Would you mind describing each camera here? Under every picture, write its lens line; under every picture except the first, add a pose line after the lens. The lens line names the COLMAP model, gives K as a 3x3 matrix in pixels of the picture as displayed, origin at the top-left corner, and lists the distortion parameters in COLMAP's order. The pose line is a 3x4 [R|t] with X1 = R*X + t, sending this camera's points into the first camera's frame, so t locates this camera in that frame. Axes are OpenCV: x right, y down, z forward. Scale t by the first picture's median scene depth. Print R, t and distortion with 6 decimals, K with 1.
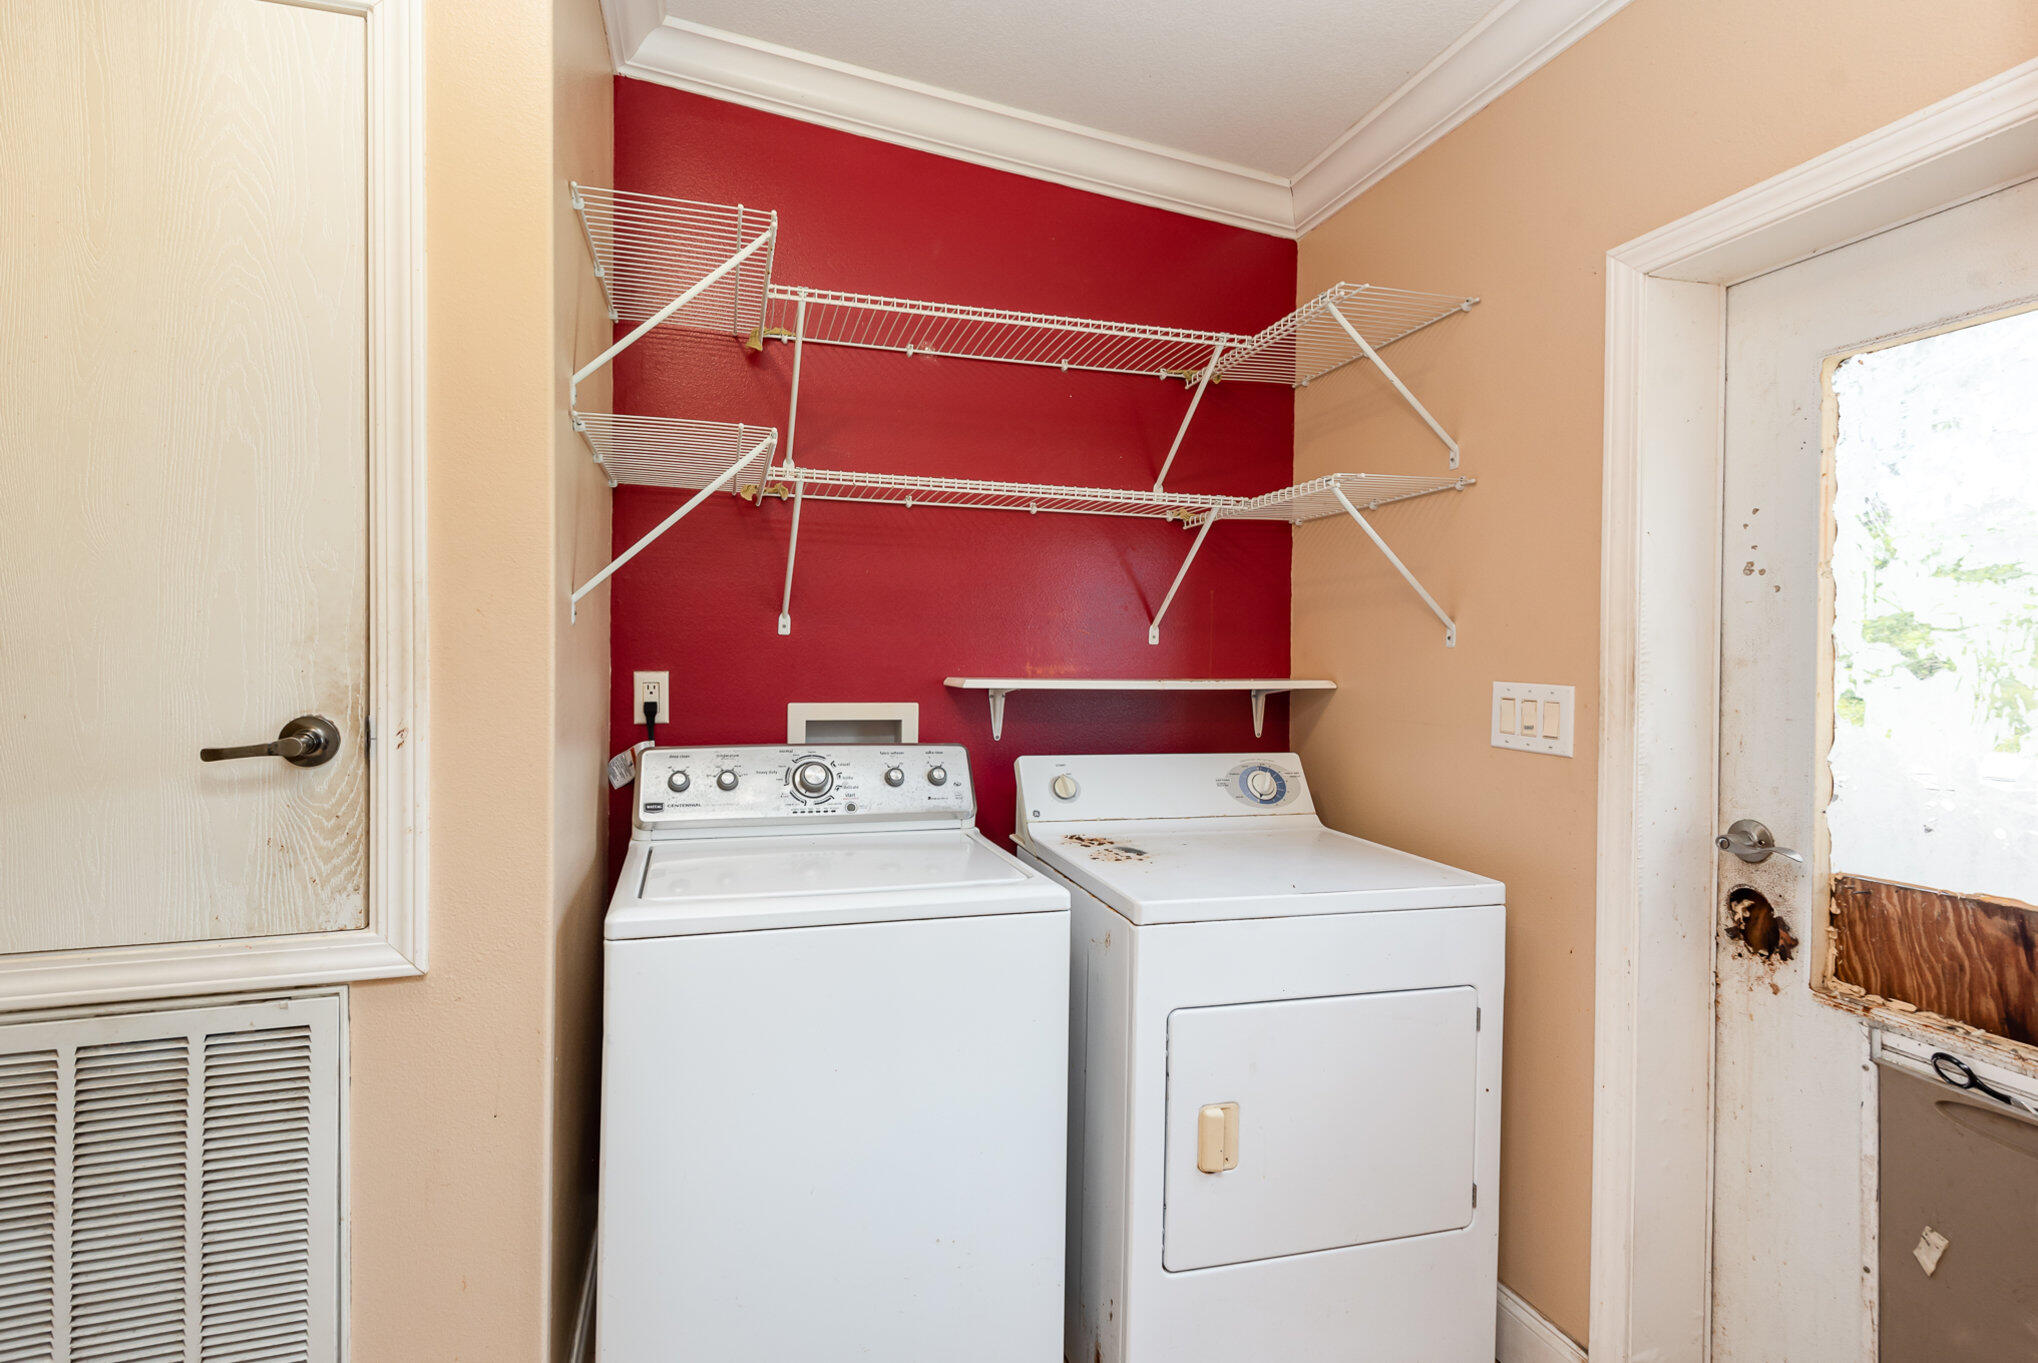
lens RADIAL K [[919.5, 0, 1002.0], [0, 919.5, 682.6], [0, 0, 1]] dist [0.012900, -0.002618]
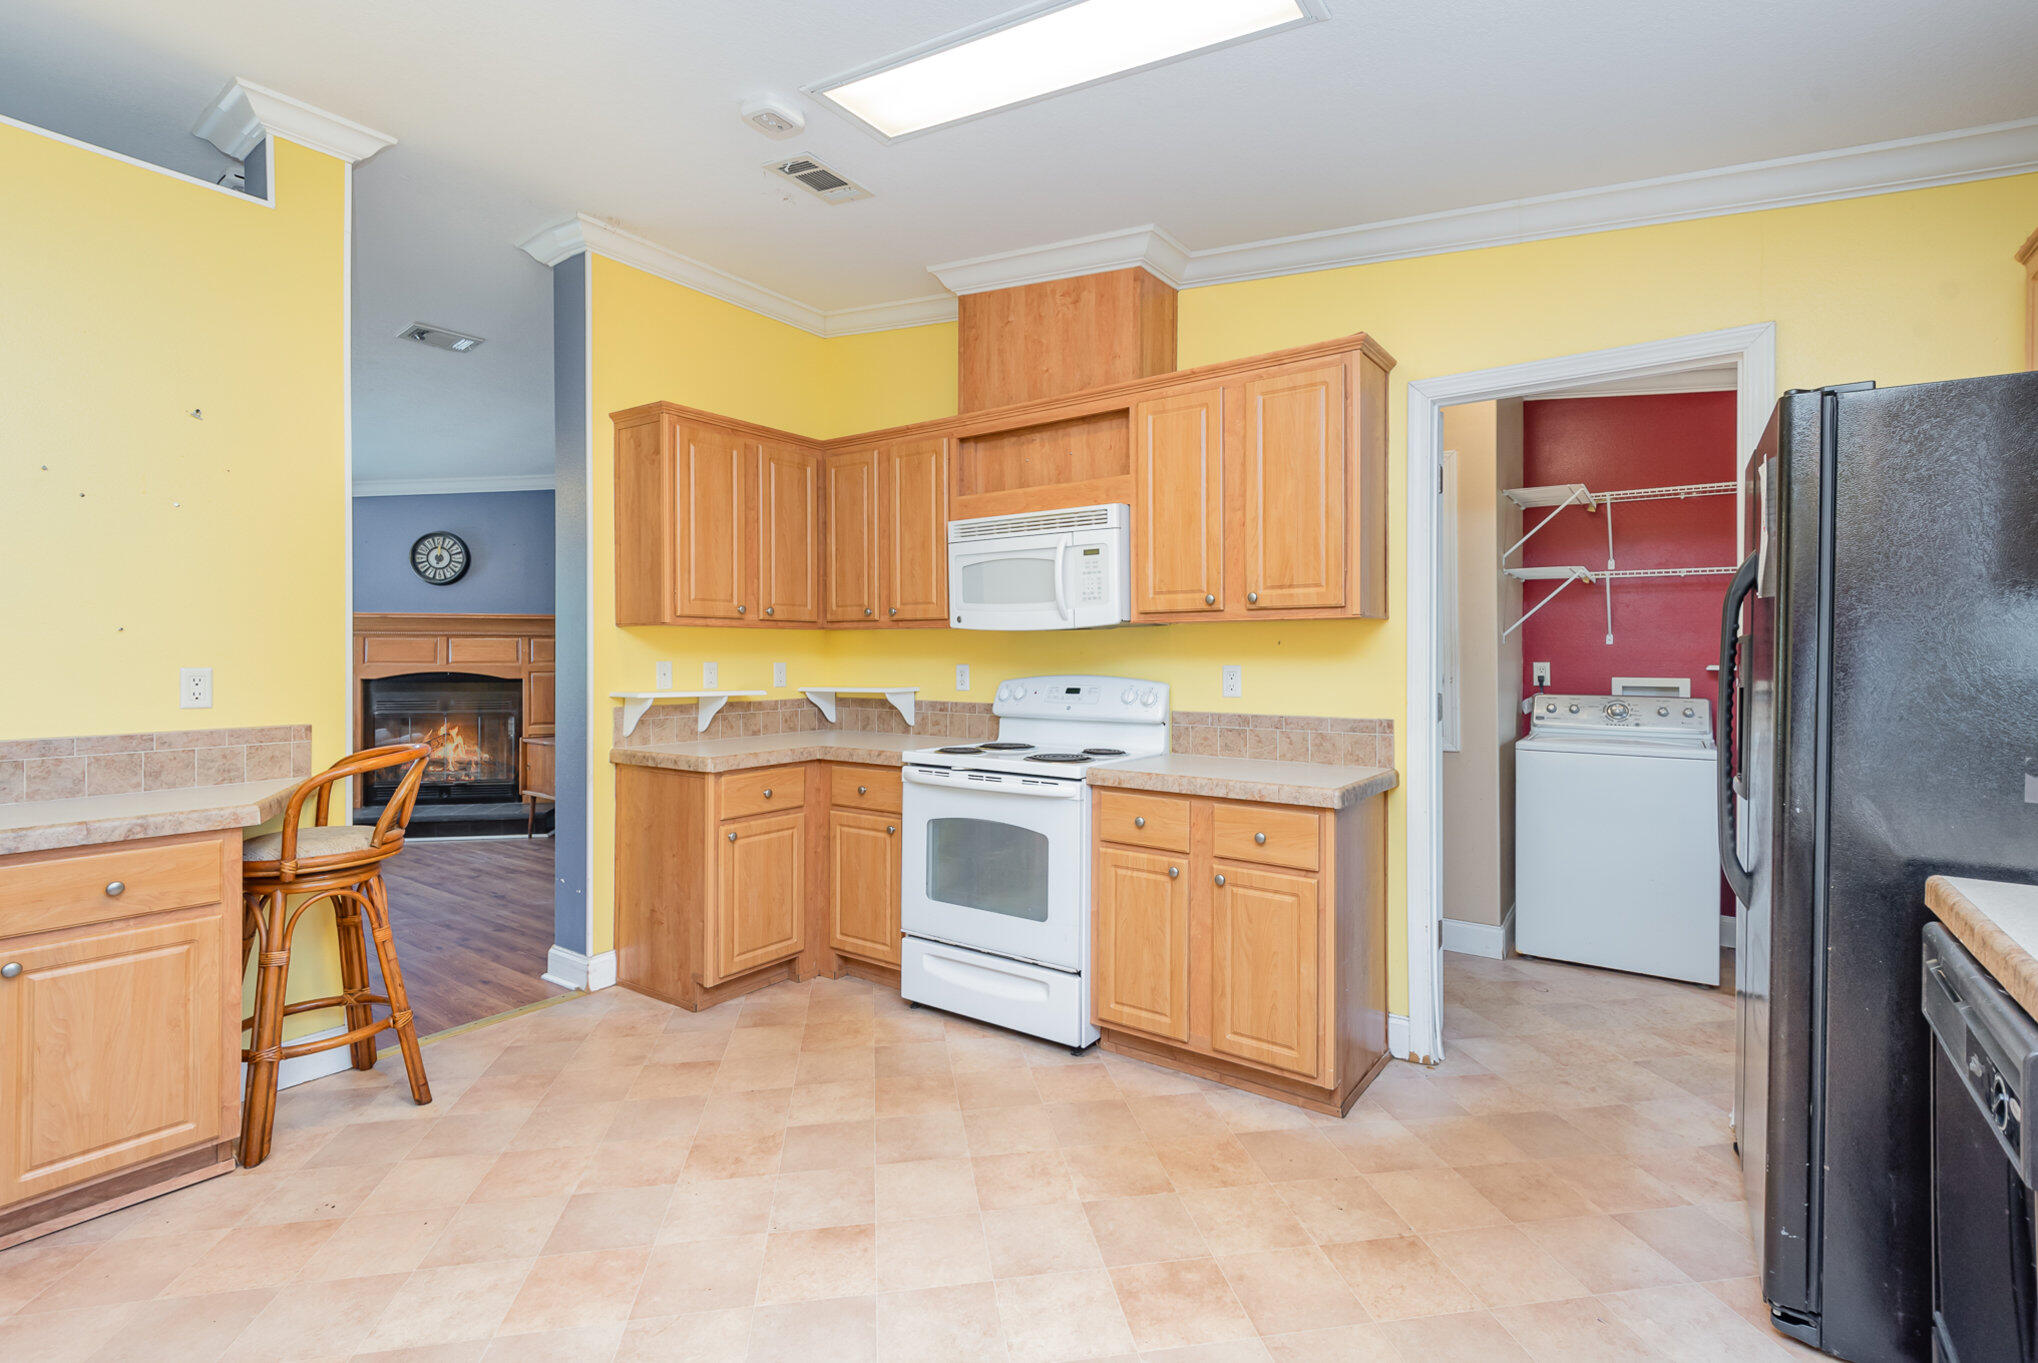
lens RADIAL K [[919.5, 0, 1012.0], [0, 919.5, 662.2], [0, 0, 1]] dist [0.012900, -0.002618]
pose [[0.604406, -0.002424, -0.796673, 0.624886], [-0.005466, 0.999959, -0.007190, 0.011030], [0.796658, 0.008700, 0.604368, -1.370388]]
